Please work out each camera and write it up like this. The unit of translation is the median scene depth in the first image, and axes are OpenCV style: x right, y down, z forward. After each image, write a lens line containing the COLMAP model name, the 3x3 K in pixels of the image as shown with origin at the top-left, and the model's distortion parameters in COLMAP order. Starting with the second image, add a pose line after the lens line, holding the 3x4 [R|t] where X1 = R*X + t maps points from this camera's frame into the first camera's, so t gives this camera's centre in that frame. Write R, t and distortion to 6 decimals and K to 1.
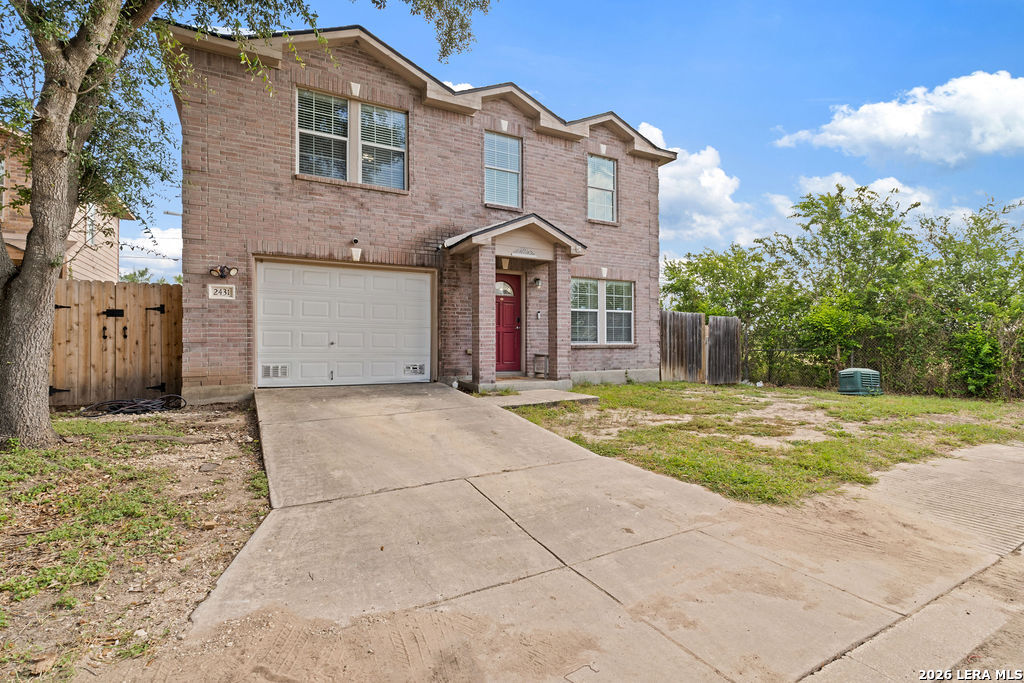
lens RADIAL K [[491.2, 0, 512.0], [0, 491.2, 341.5], [0, 0, 1]] dist [0.001974, 0.000072]
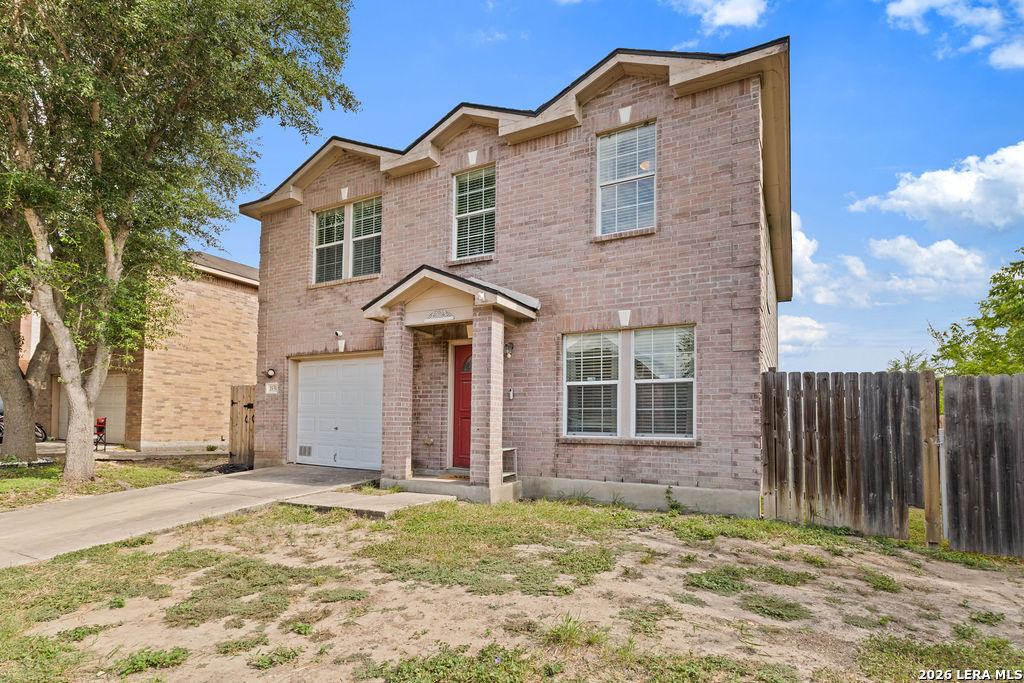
lens RADIAL K [[486.2, 0, 388.6], [0, 486.2, 412.0], [0, 0, 1]] dist [0.000214, -0.000107]
pose [[0.529514, -0.012502, -0.848209, 0.620947], [-0.014546, 0.999611, -0.023815, -0.009011], [0.848177, 0.024948, 0.529126, 0.518761]]
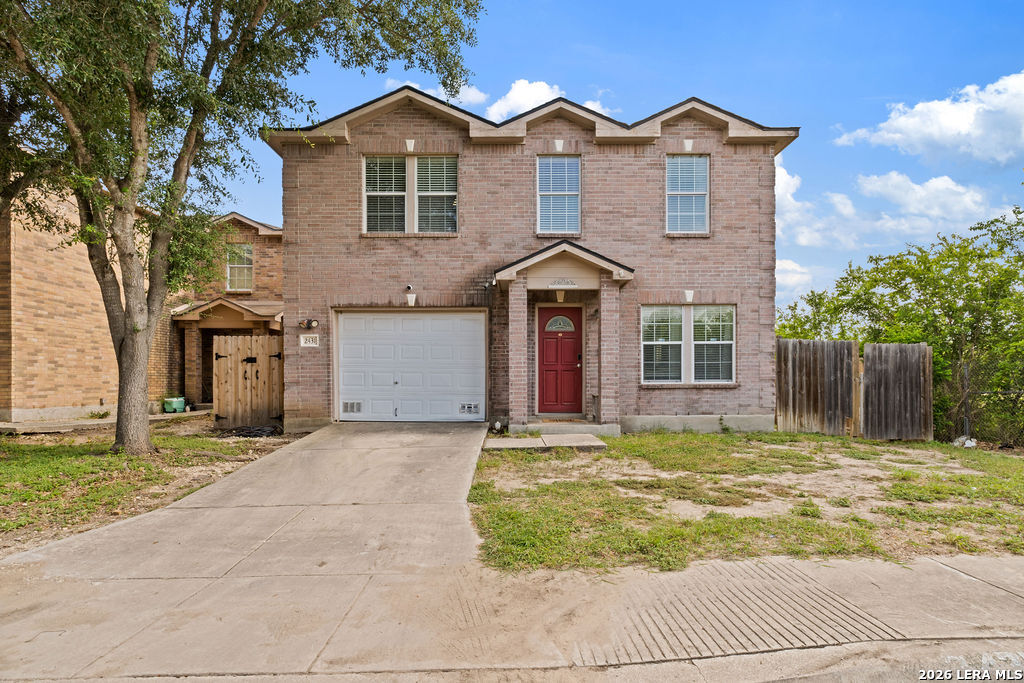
lens RADIAL K [[523.2, 0, 462.2], [0, 523.2, 385.6], [0, 0, 1]] dist [0.000618, -0.000074]
pose [[0.869588, 0.001293, -0.493776, 0.336025], [0.004310, 0.999939, 0.010209, -0.001591], [0.493759, -0.011006, 0.869529, 0.058857]]
